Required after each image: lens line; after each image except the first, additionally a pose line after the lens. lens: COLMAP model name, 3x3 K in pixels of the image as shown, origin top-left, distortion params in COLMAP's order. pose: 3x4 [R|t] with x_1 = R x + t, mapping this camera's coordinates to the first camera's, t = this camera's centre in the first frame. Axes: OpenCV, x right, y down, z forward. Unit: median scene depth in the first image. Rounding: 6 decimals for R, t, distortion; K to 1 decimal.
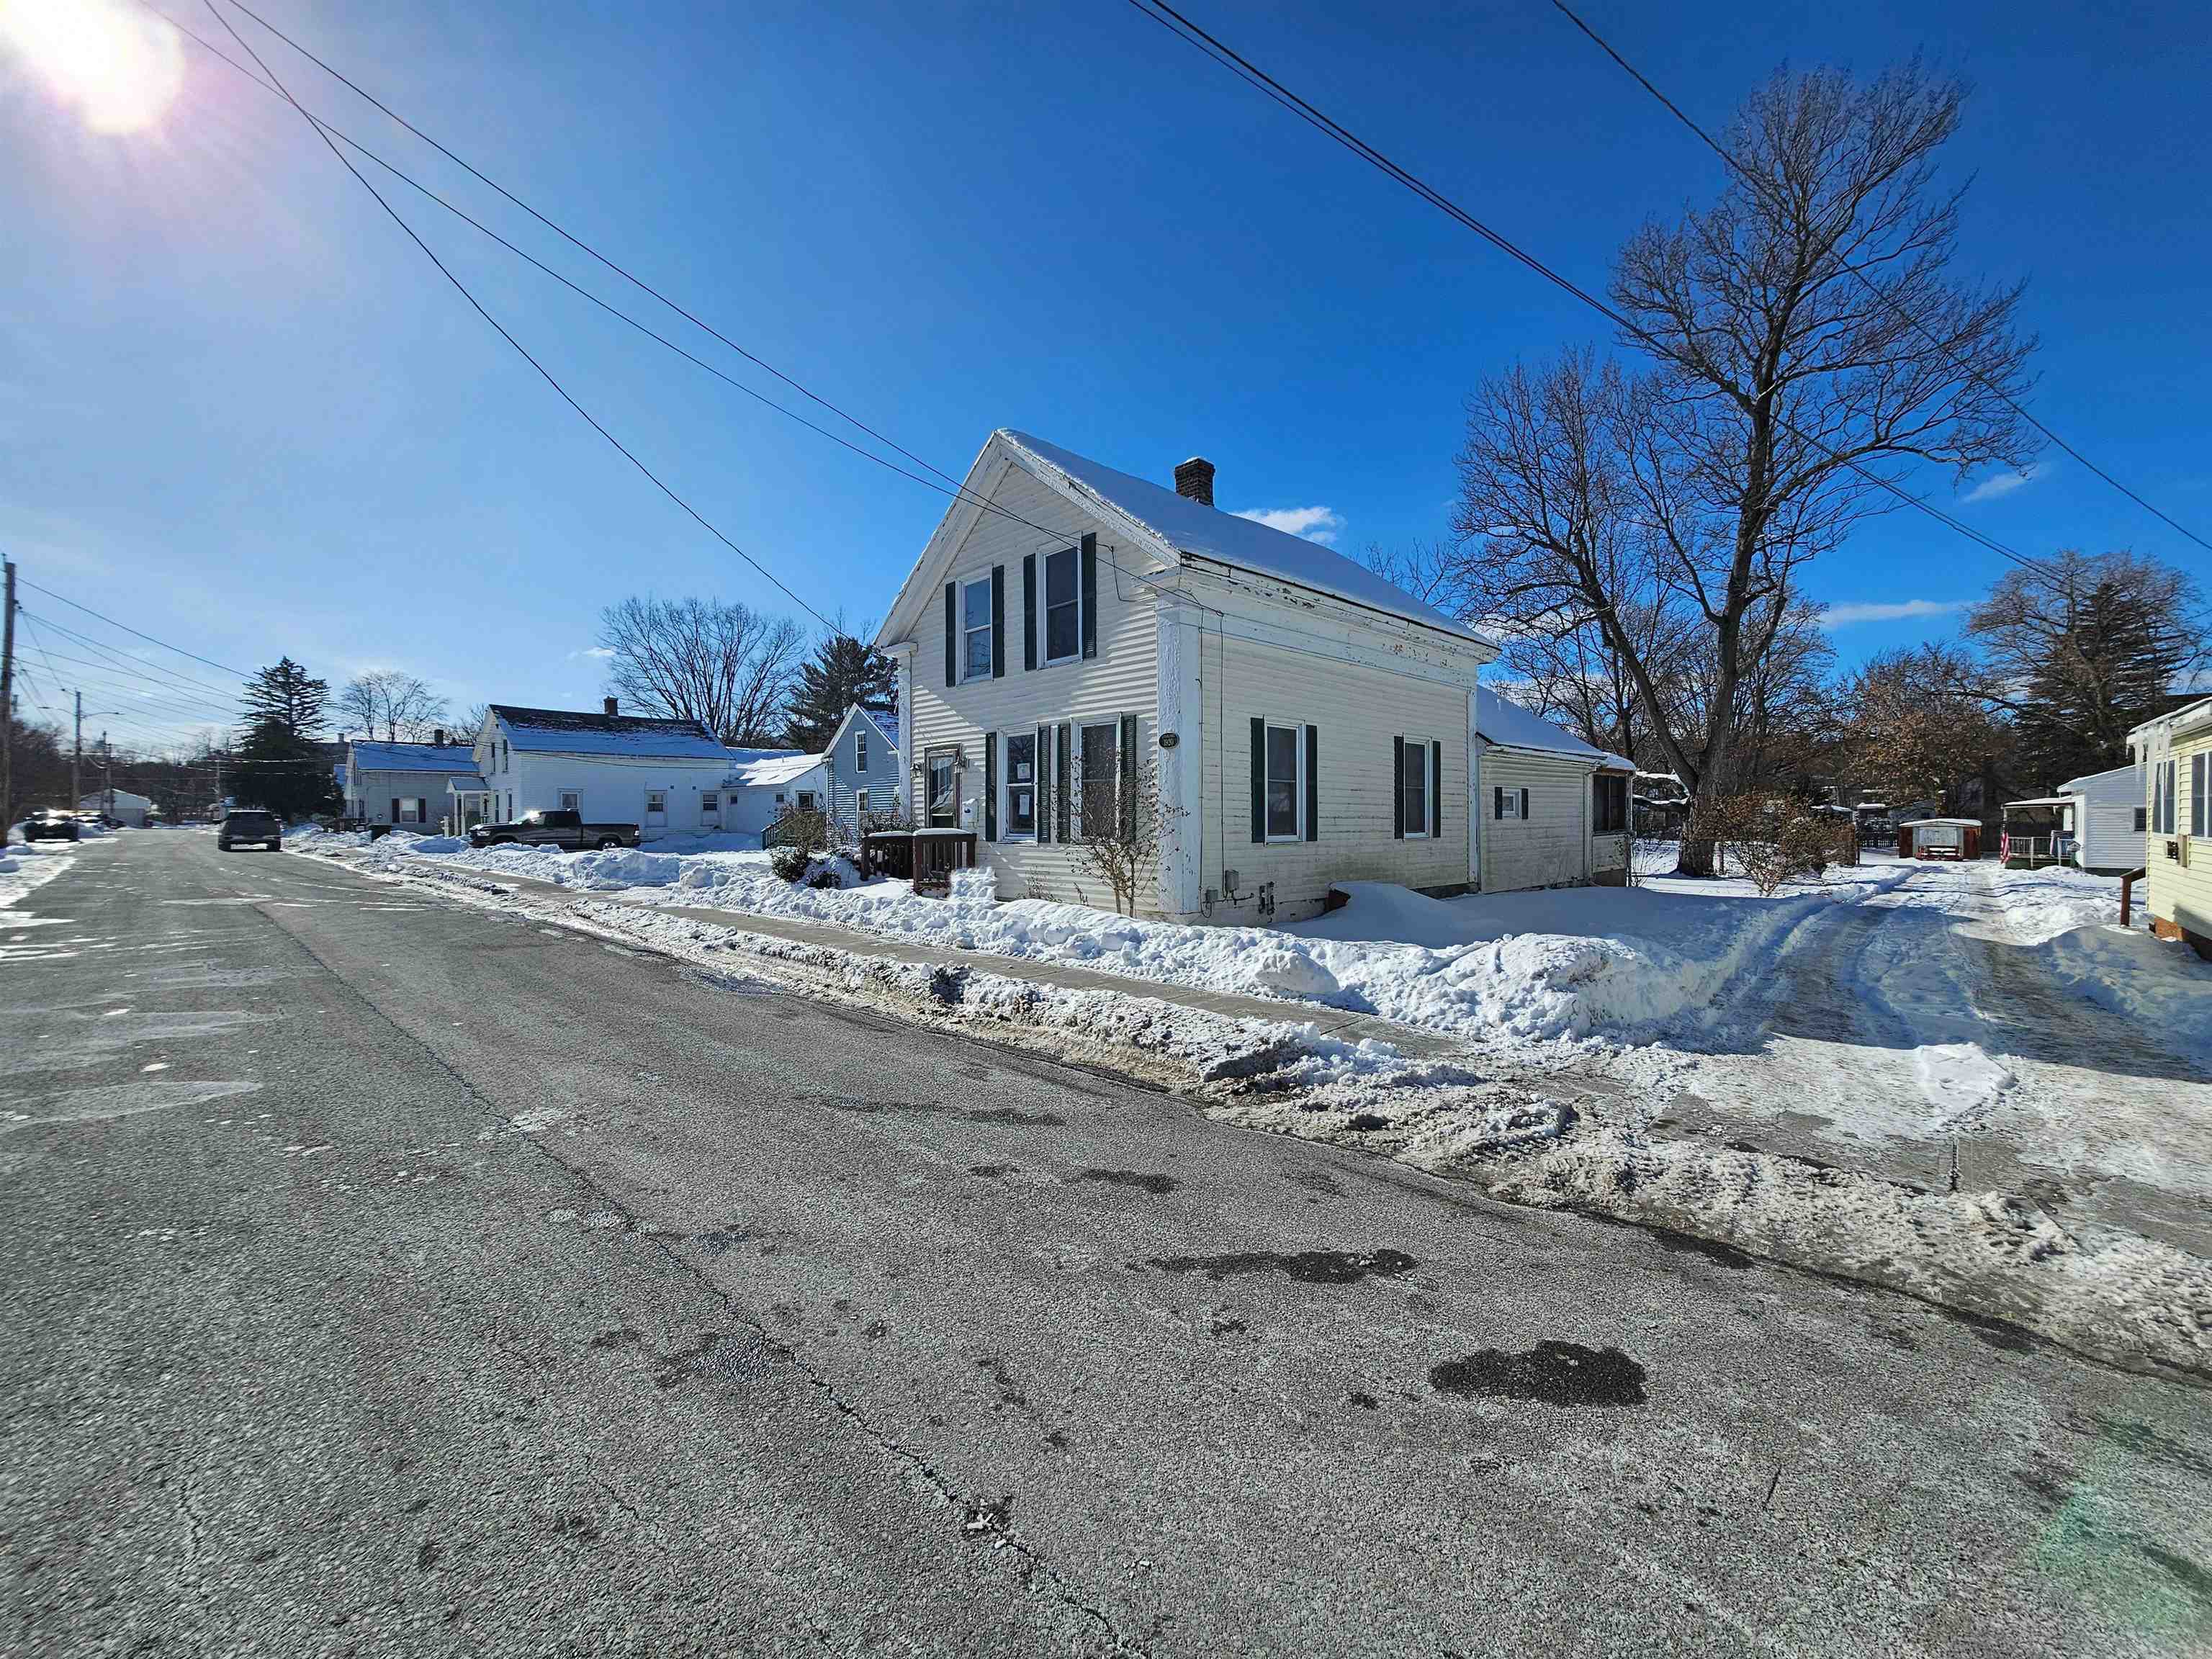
lens RADIAL K [[895.5, 0, 1109.4], [0, 895.5, 829.2], [0, 0, 1]] dist [-0.000789, -0.000230]
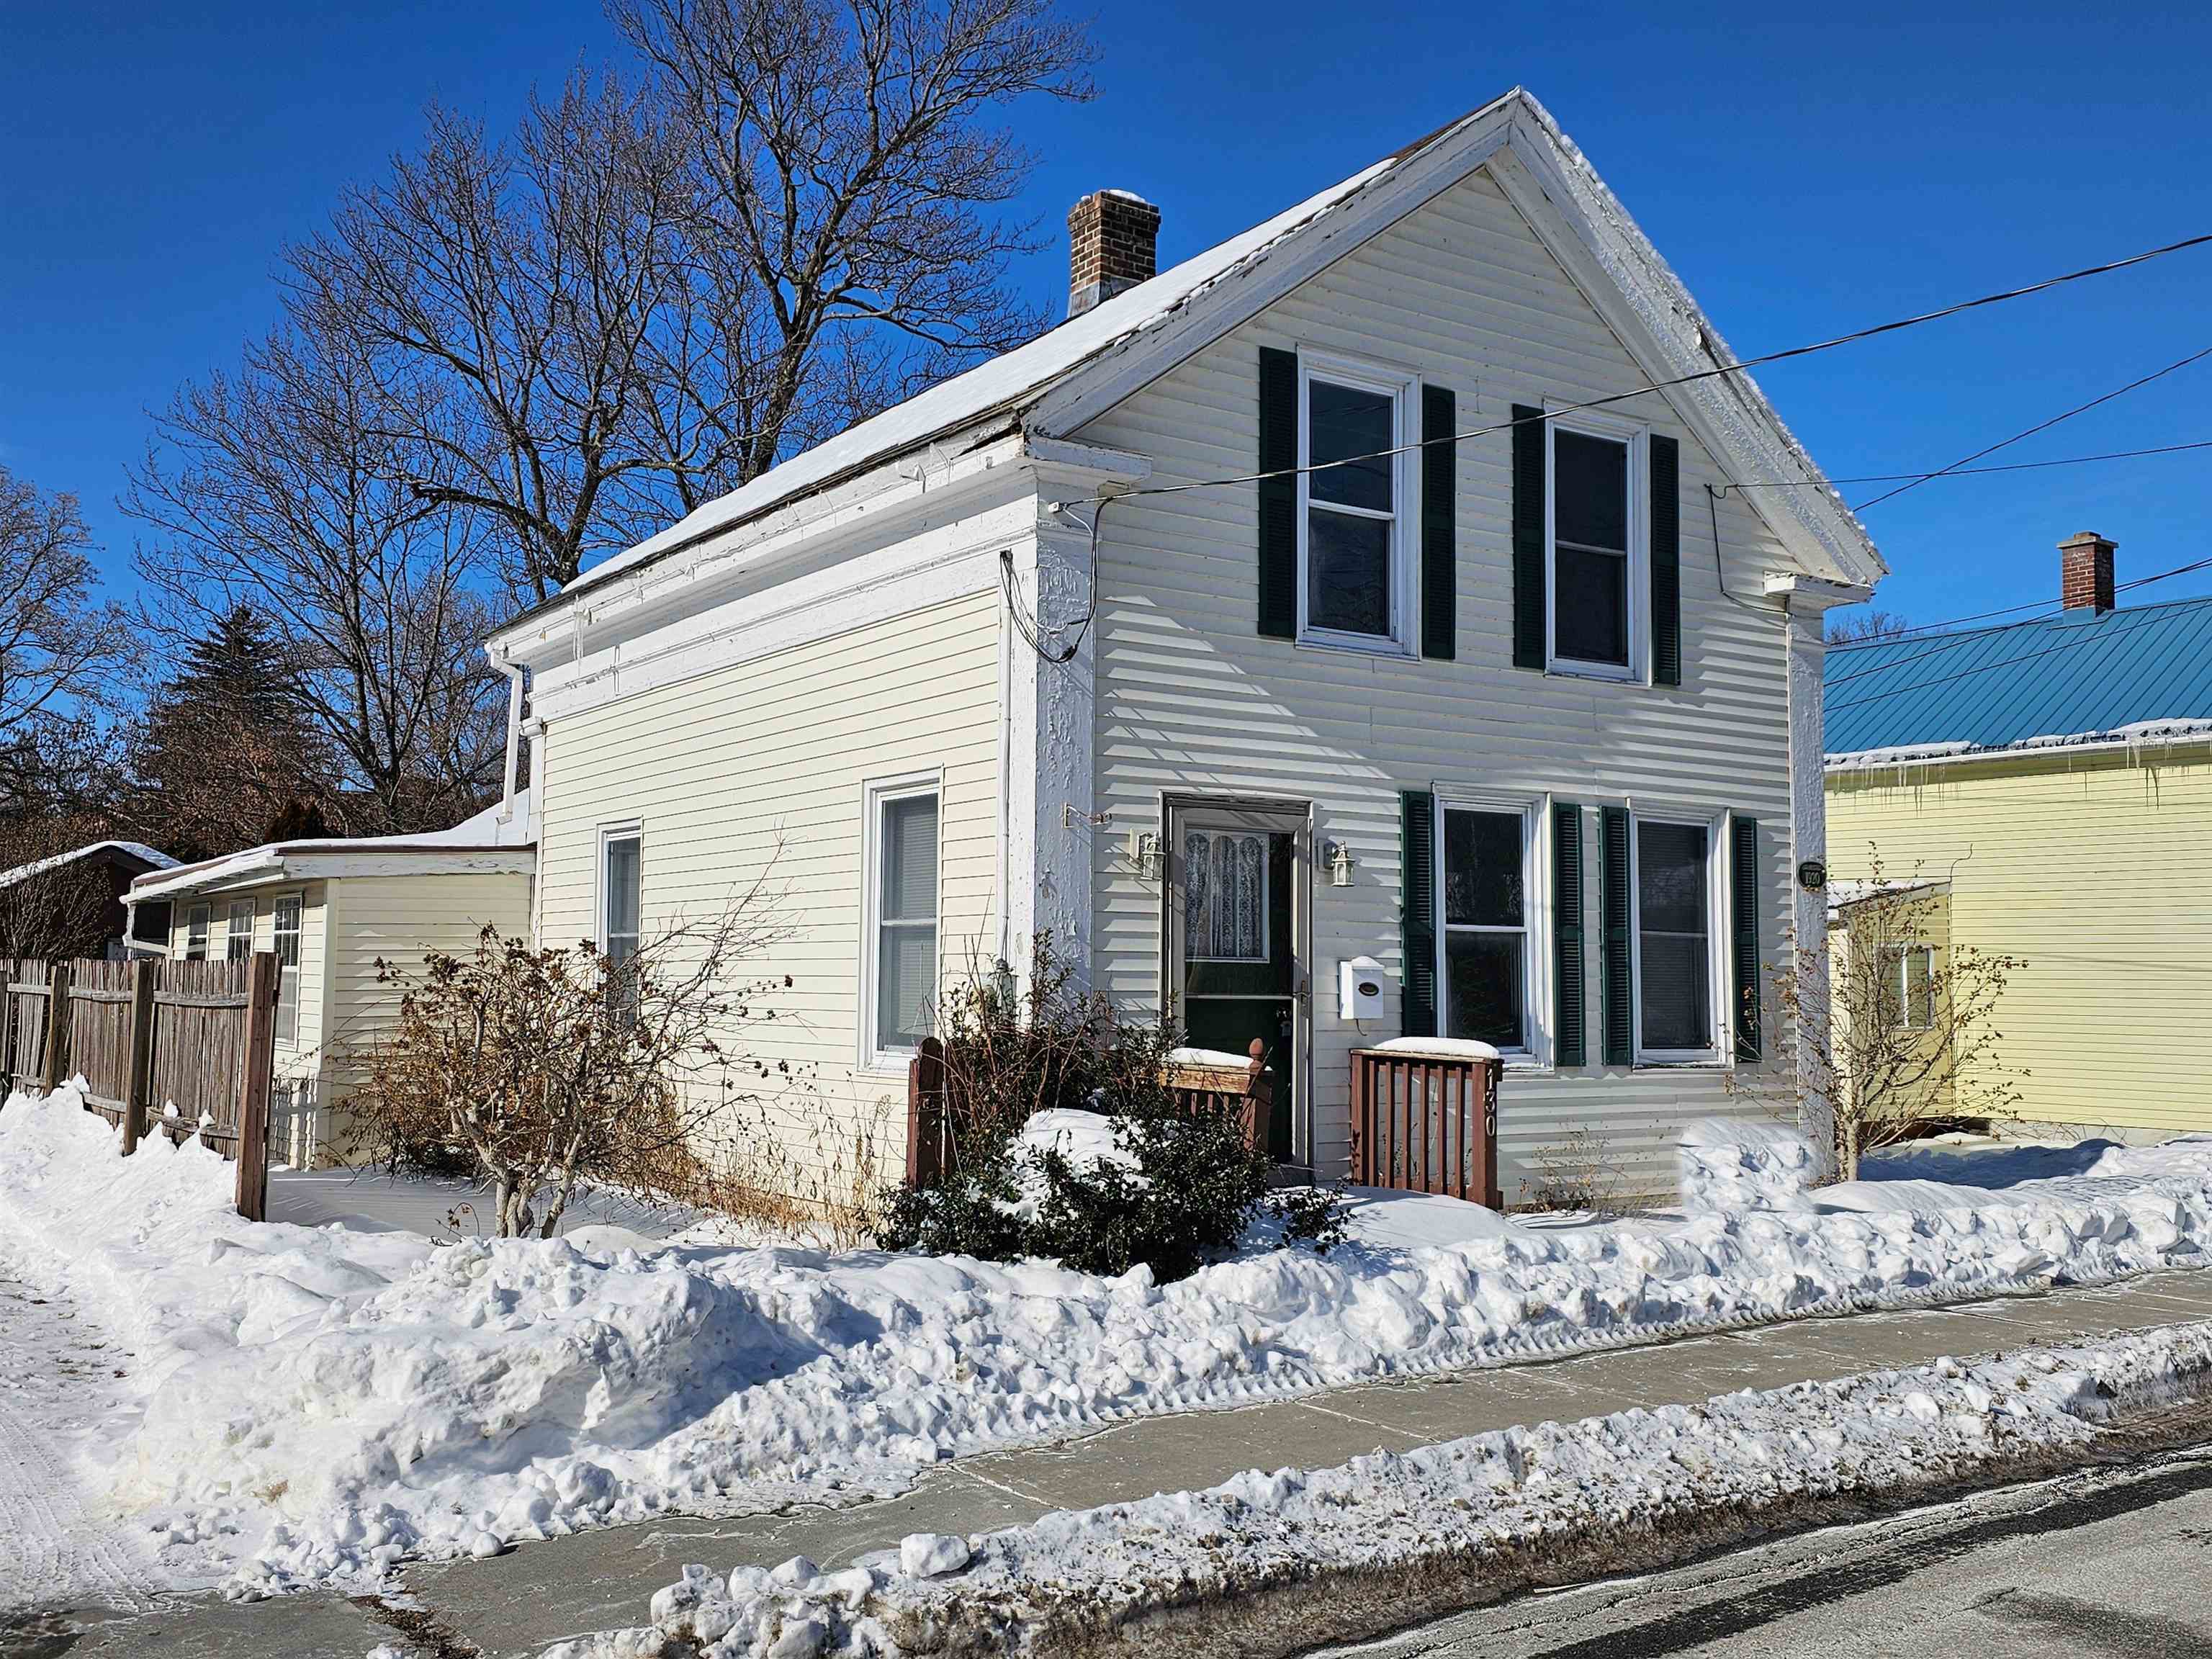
lens RADIAL K [[1999.2, 0, 1130.1], [0, 1999.2, 834.0], [0, 0, 1]] dist [0.137809, -0.203631]
pose [[0.161063, 0.079384, 0.983746, -1.094724], [0.000985, 0.996747, -0.080594, -0.019181], [-0.986944, 0.013949, 0.160461, 1.056003]]
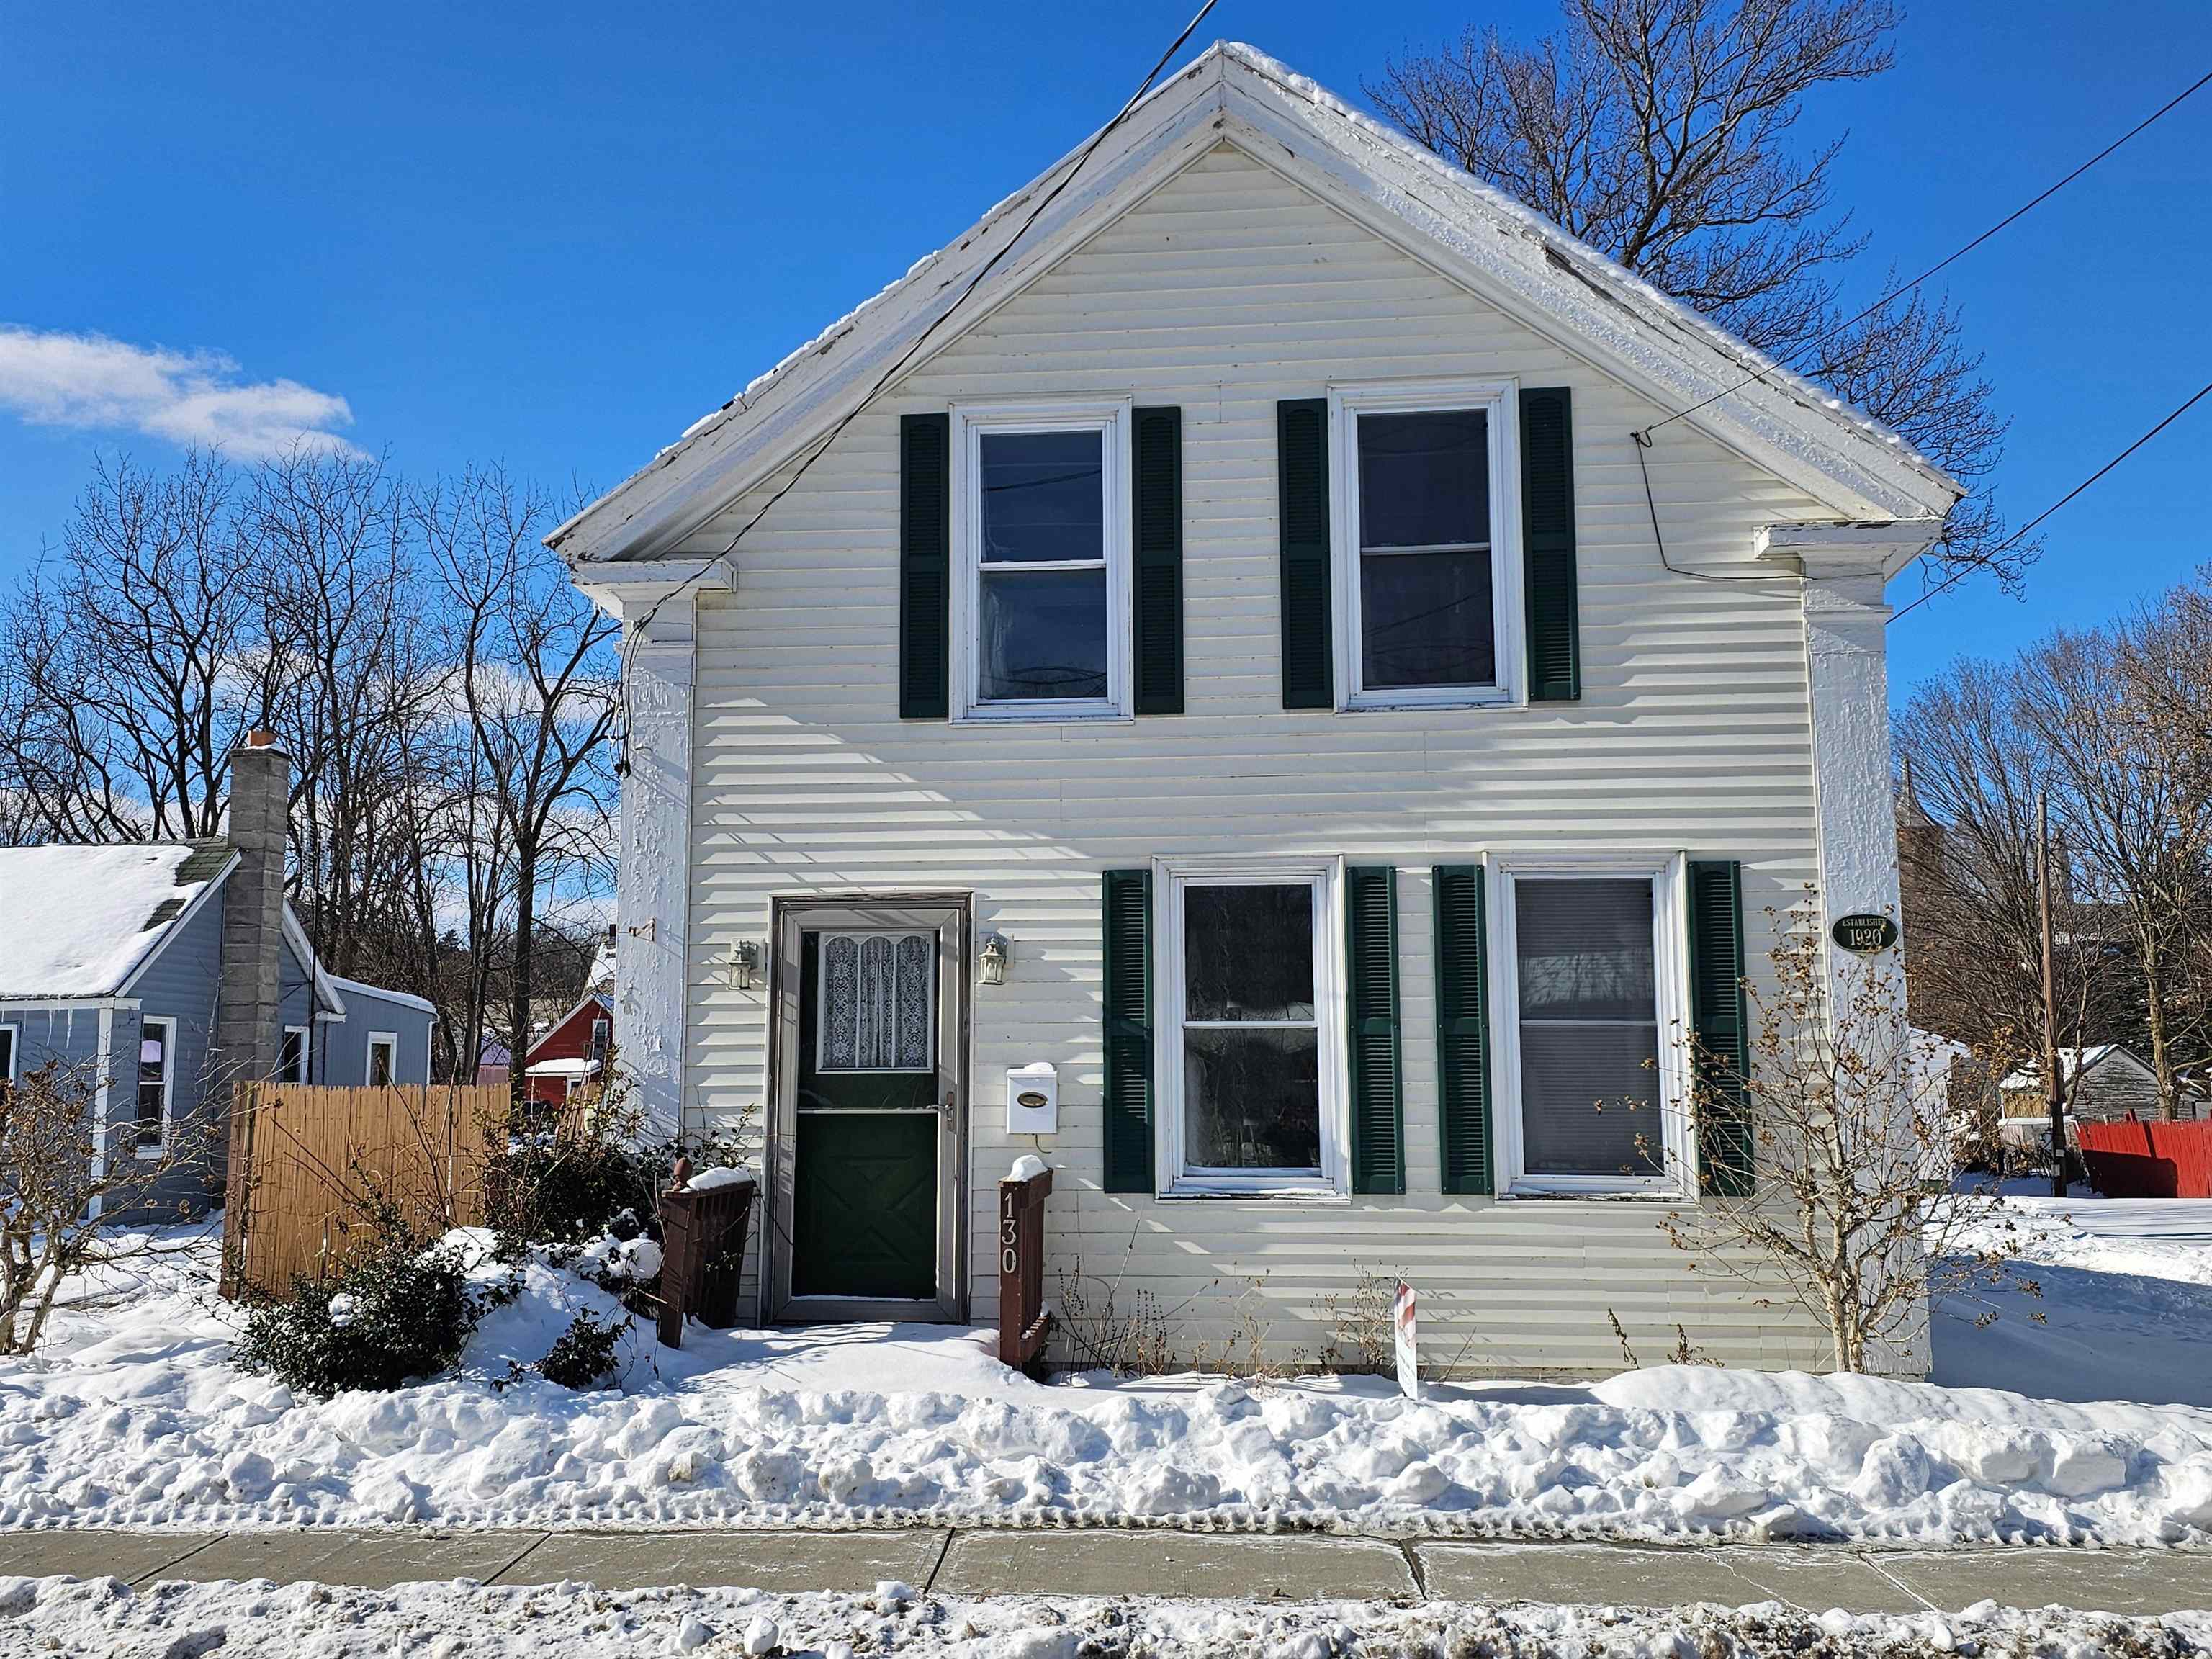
lens RADIAL K [[2007.1, 0, 1081.6], [0, 2007.1, 832.5], [0, 0, 1]] dist [0.108988, -0.136865]
pose [[0.756104, 0.084284, 0.649002, -0.691107], [0.007330, 0.990520, -0.137175, -0.017886], [-0.654411, 0.108475, 0.748318, 0.468294]]
